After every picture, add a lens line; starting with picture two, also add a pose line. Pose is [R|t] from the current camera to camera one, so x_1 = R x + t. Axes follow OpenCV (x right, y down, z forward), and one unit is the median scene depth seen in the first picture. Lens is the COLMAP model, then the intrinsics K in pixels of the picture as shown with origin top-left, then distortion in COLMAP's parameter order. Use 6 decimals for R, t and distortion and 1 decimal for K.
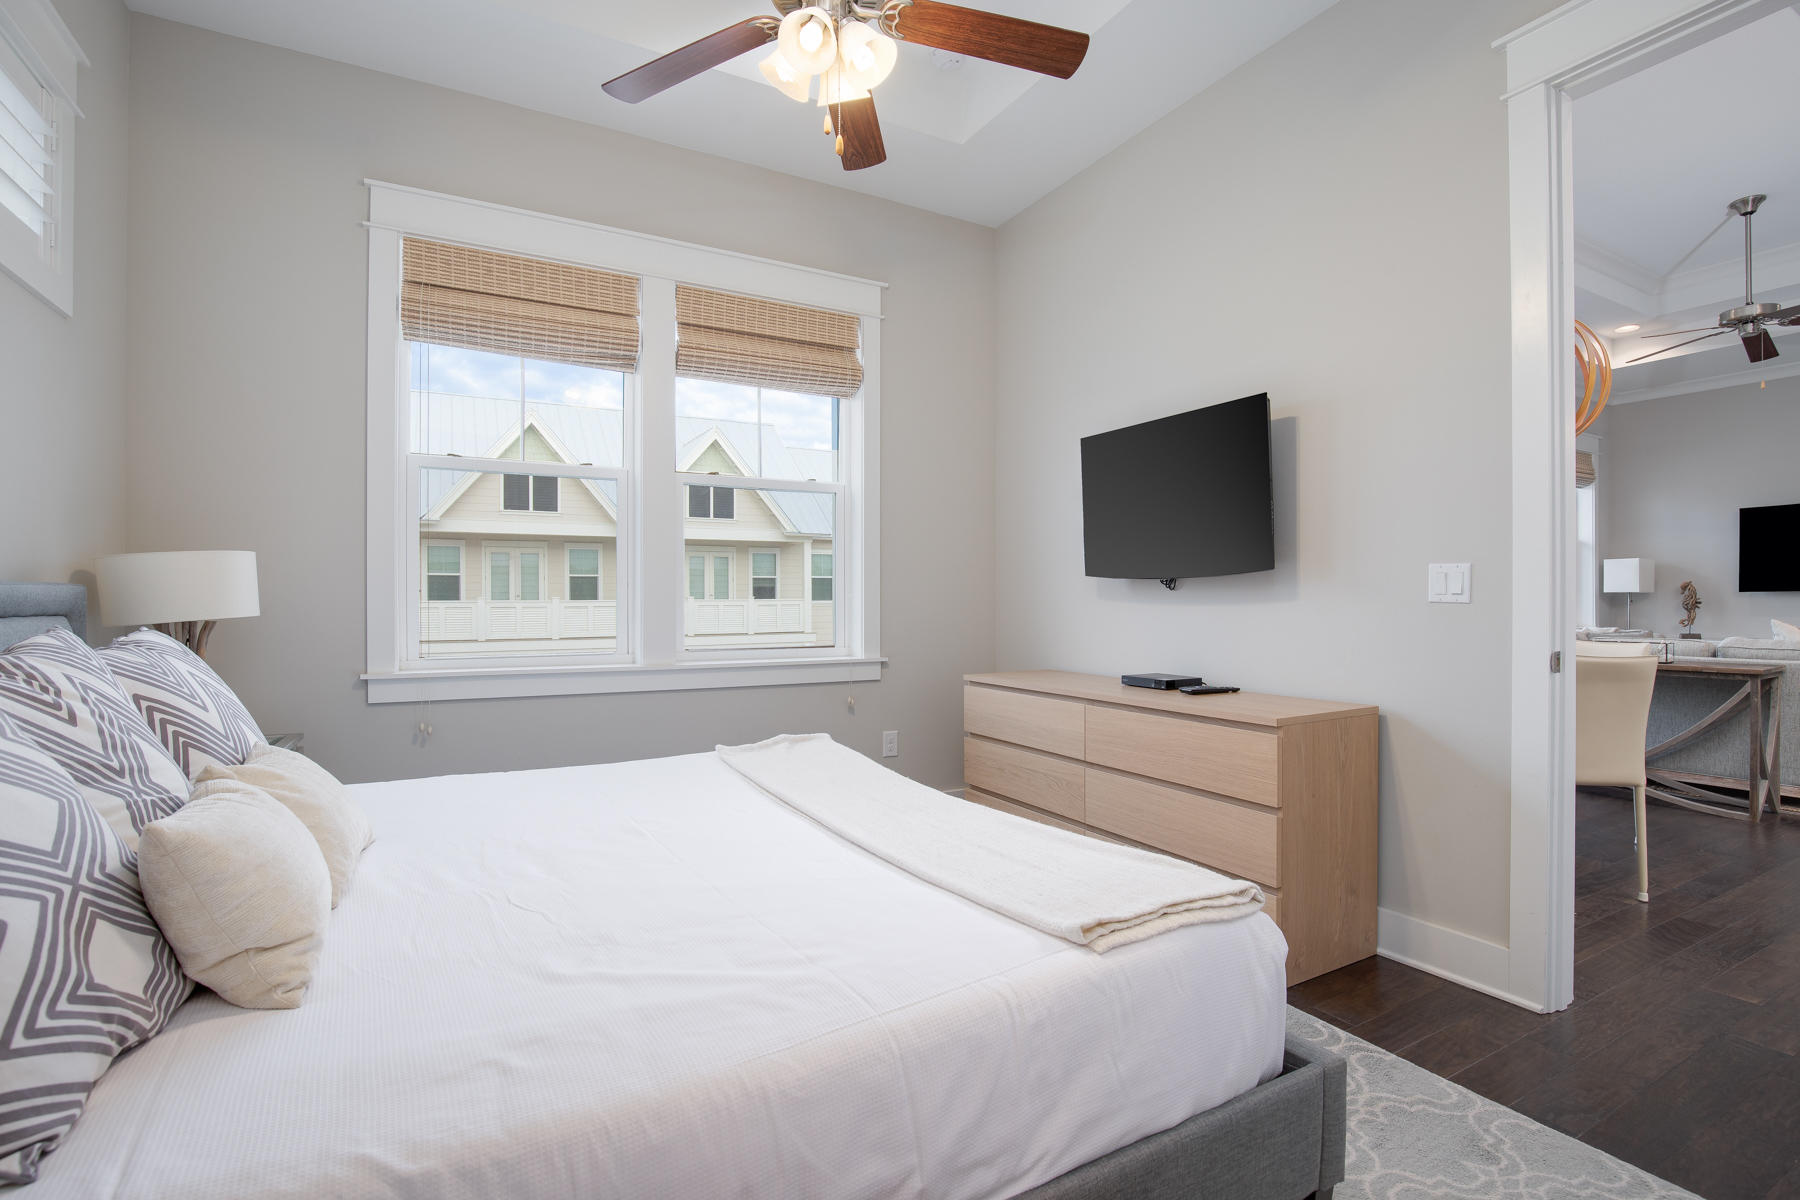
lens RADIAL K [[853.1, 0, 900.0], [0, 853.1, 600.0], [0, 0, 1]] dist [-0.015317, 0.000165]
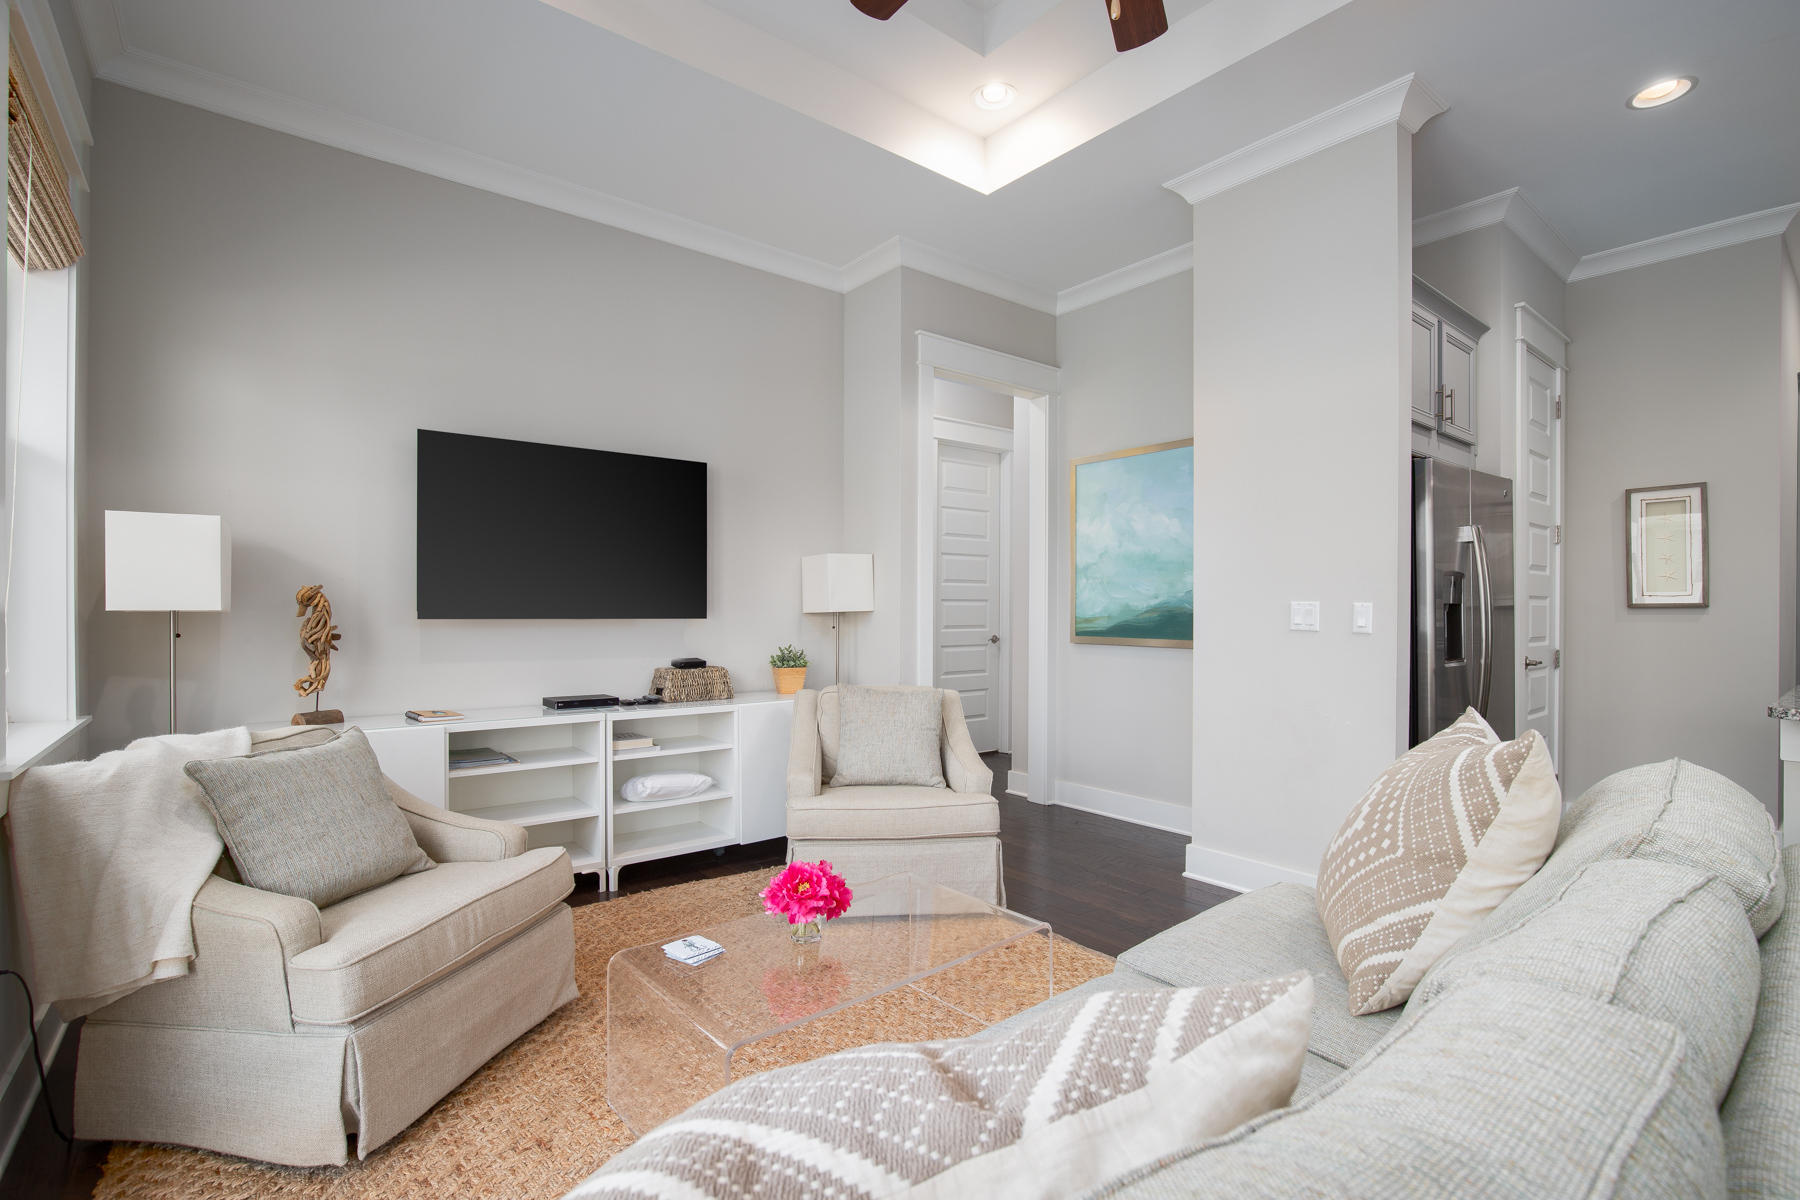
lens RADIAL K [[821.7, 0, 900.0], [0, 821.7, 600.0], [0, 0, 1]] dist [-0.003224, -0.000270]
pose [[-0.169223, 0.009405, 0.985533, 0.819580], [-0.002922, 0.999945, -0.010044, -0.020312], [-0.985573, -0.004579, -0.169186, 1.311574]]
